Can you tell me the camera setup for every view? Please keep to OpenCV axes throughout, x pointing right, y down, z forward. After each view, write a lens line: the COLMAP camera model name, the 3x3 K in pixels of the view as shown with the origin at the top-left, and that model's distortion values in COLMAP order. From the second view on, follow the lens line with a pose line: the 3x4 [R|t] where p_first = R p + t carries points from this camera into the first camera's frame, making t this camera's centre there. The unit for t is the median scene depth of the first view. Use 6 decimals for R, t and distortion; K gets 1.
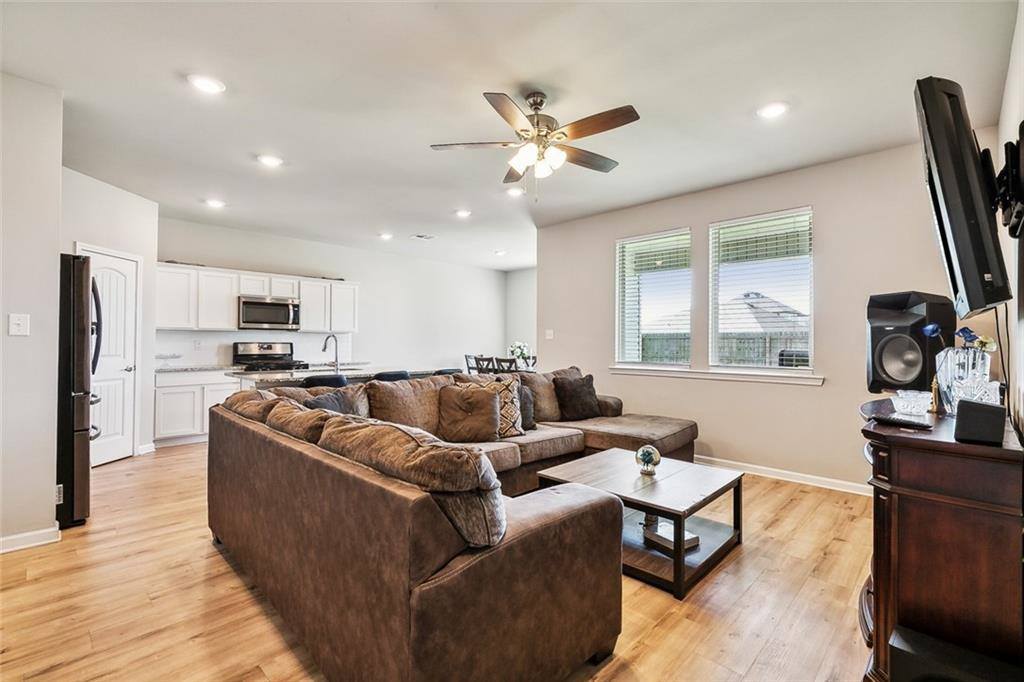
lens RADIAL K [[467.4, 0, 518.2], [0, 467.4, 337.8], [0, 0, 1]] dist [-0.003522, 0.000823]
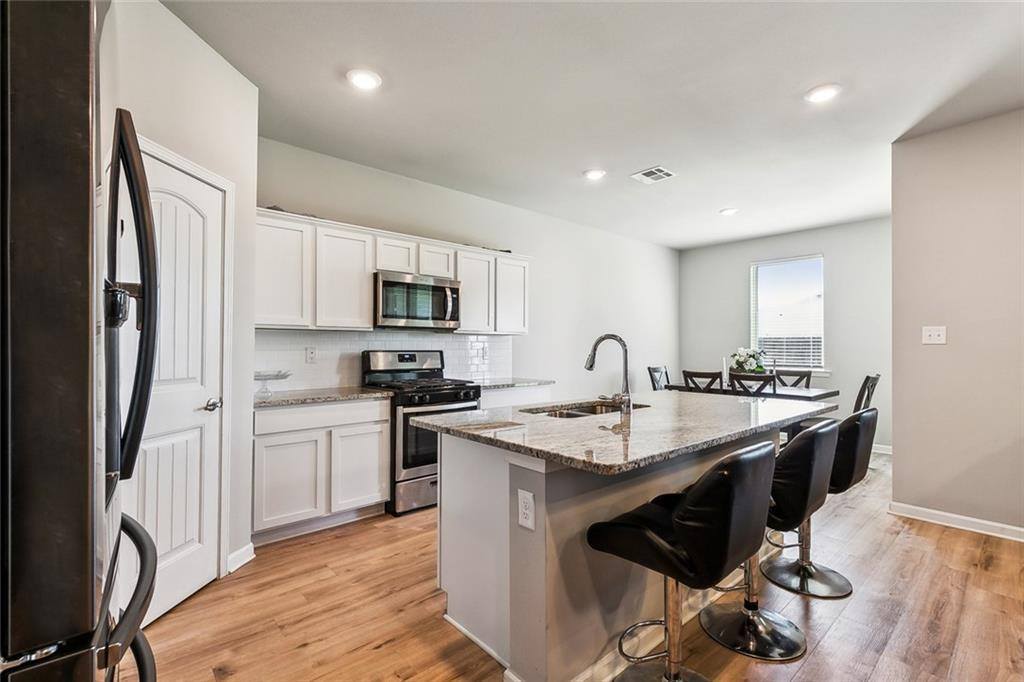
lens RADIAL K [[467.4, 0, 505.8], [0, 467.4, 342.3], [0, 0, 1]] dist [-0.003522, 0.000823]
pose [[0.996178, -0.002424, -0.087311, -0.369688], [0.002416, 0.999997, -0.000200, -0.000082], [0.087312, -0.000012, 0.996181, 0.411181]]
